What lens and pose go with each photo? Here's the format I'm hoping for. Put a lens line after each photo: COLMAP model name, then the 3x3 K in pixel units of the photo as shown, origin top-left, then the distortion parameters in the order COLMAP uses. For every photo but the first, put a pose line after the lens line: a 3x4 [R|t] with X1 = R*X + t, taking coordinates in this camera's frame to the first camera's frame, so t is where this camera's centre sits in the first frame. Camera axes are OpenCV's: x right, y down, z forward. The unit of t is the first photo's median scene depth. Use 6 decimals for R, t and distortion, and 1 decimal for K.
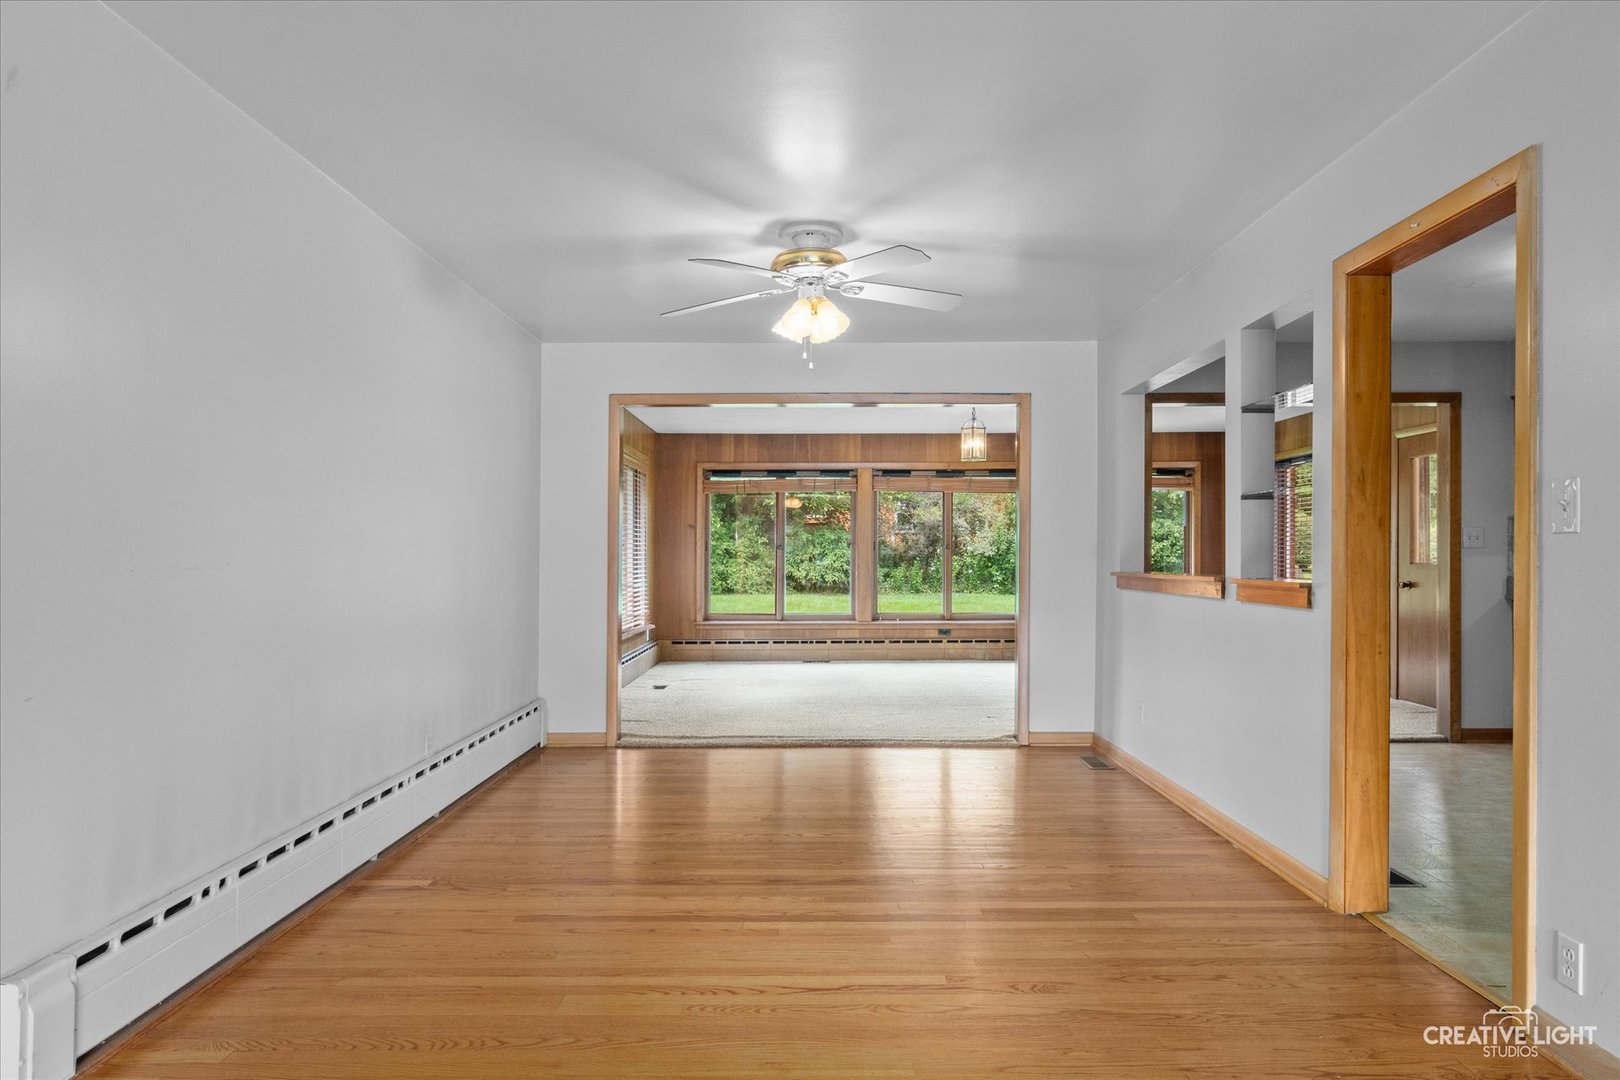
lens RADIAL K [[980.6, 0, 809.5], [0, 980.6, 546.5], [0, 0, 1]] dist [0.000433, 0.000843]
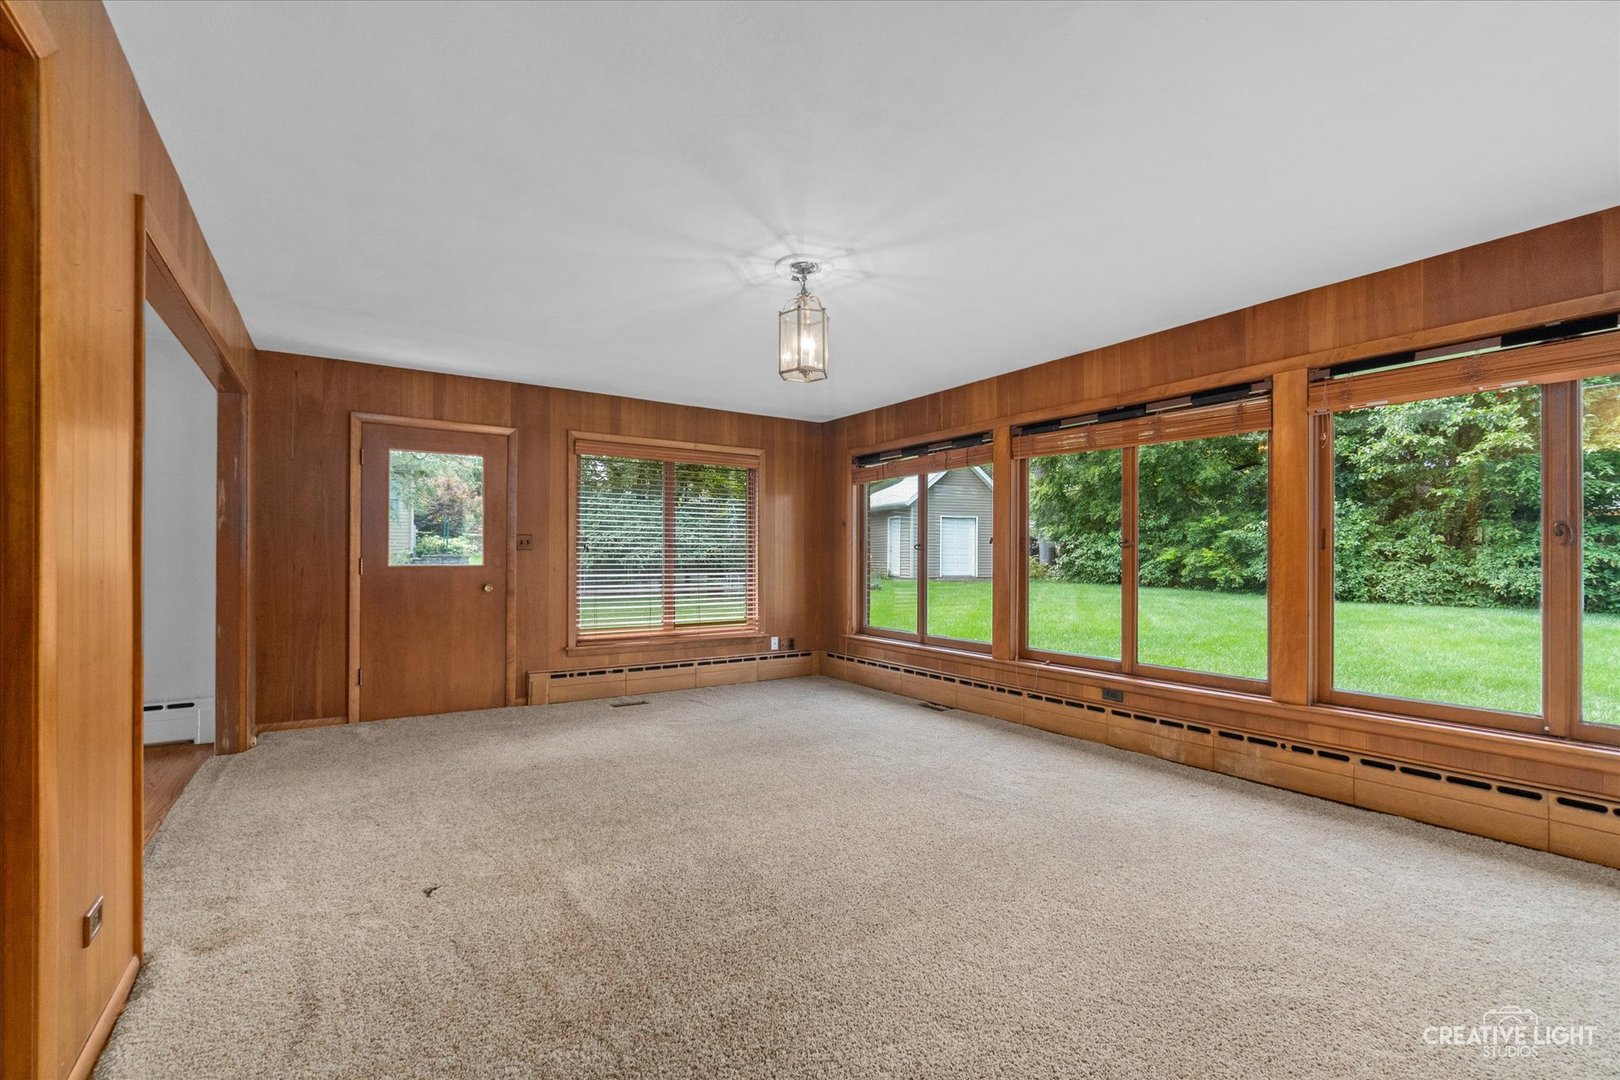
lens RADIAL K [[701.9, 0, 791.4], [0, 701.9, 545.0], [0, 0, 1]] dist [-0.012400, 0.000137]
pose [[0.532501, -0.006479, -0.846405, 0.227815], [0.002133, 0.999978, -0.006312, 0.001715], [0.846427, 0.001556, 0.532503, 0.375406]]
